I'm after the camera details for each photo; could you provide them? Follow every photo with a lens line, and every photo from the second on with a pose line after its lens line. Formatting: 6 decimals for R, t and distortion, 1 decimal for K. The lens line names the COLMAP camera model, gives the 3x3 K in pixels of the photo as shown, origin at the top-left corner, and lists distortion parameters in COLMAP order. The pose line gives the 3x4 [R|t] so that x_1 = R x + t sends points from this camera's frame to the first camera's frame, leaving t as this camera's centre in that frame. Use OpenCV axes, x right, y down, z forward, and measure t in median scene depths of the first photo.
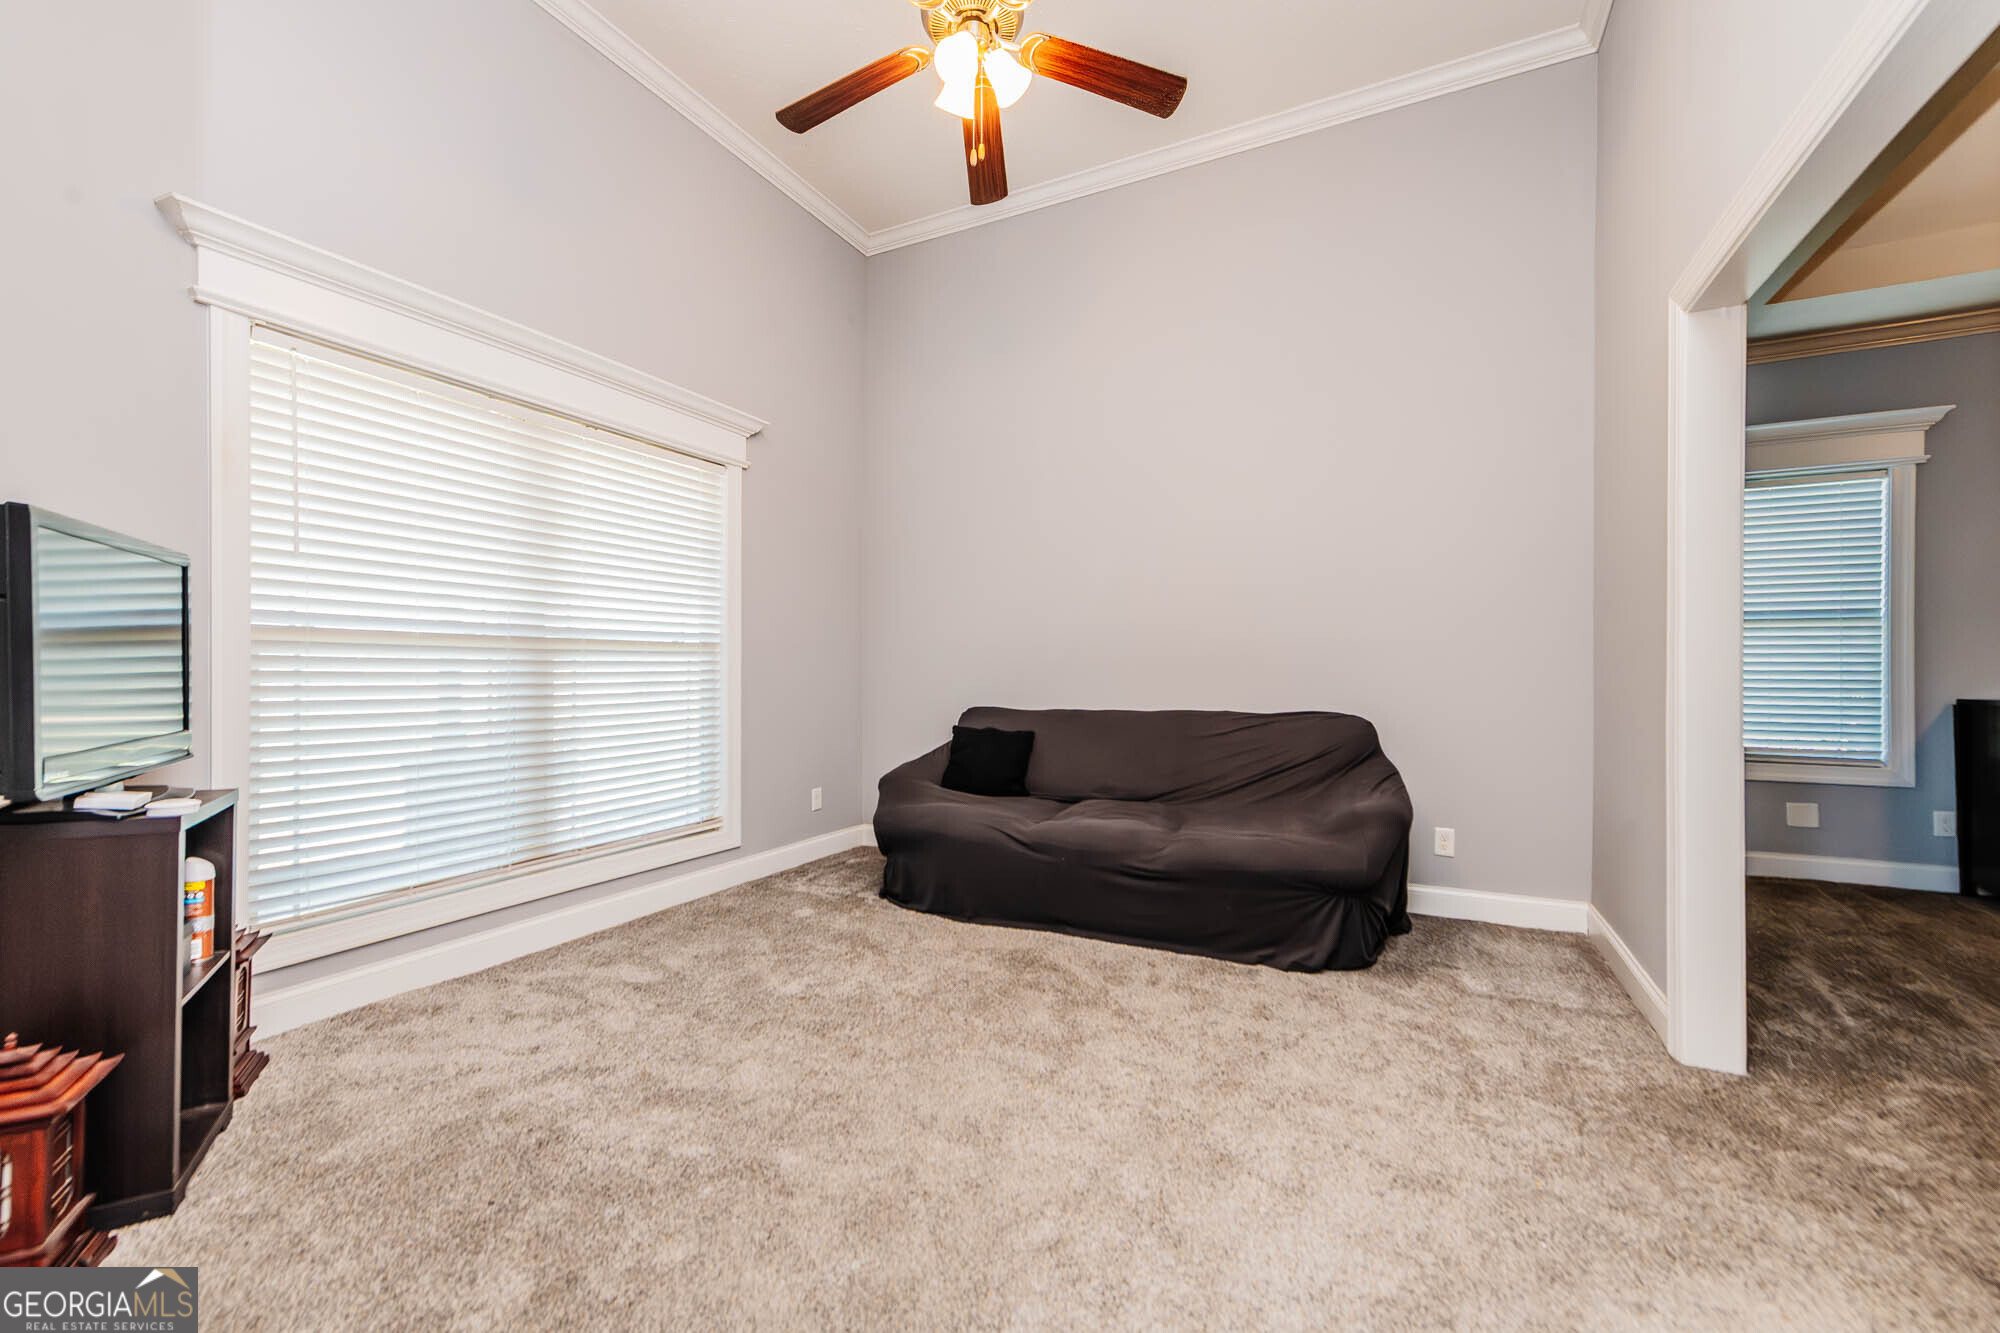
lens RADIAL K [[785.9, 0, 1034.3], [0, 785.9, 699.1], [0, 0, 1]] dist [0.012001, -0.002739]
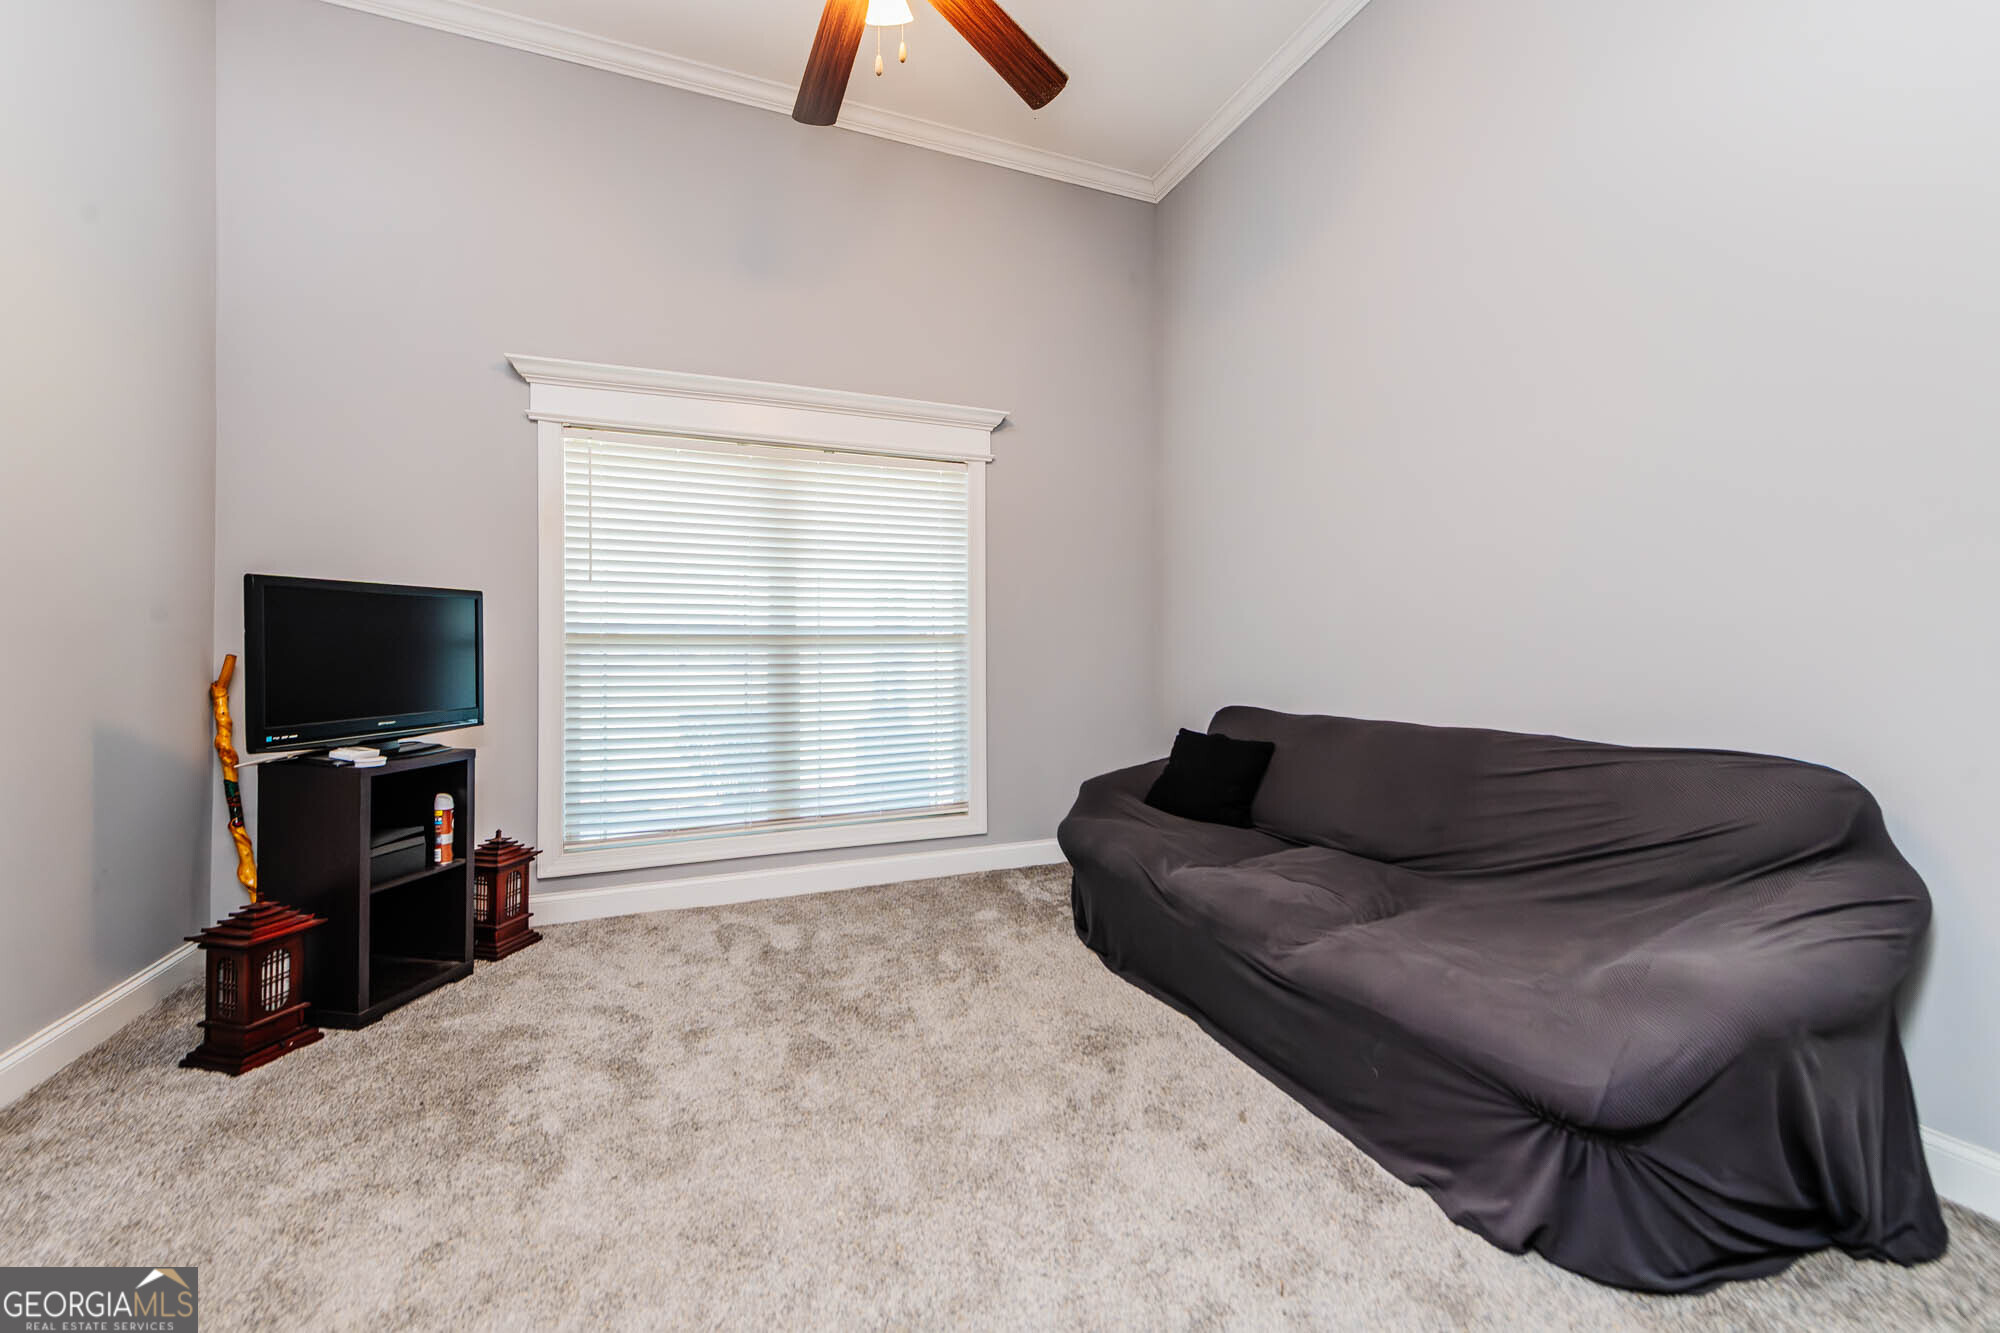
lens RADIAL K [[785.9, 0, 1005.7], [0, 785.9, 658.1], [0, 0, 1]] dist [0.012001, -0.002739]
pose [[0.744562, 0.007326, -0.667513, 0.426098], [-0.021641, 0.999679, -0.013168, -0.035090], [0.667202, 0.024250, 0.744482, 0.344172]]
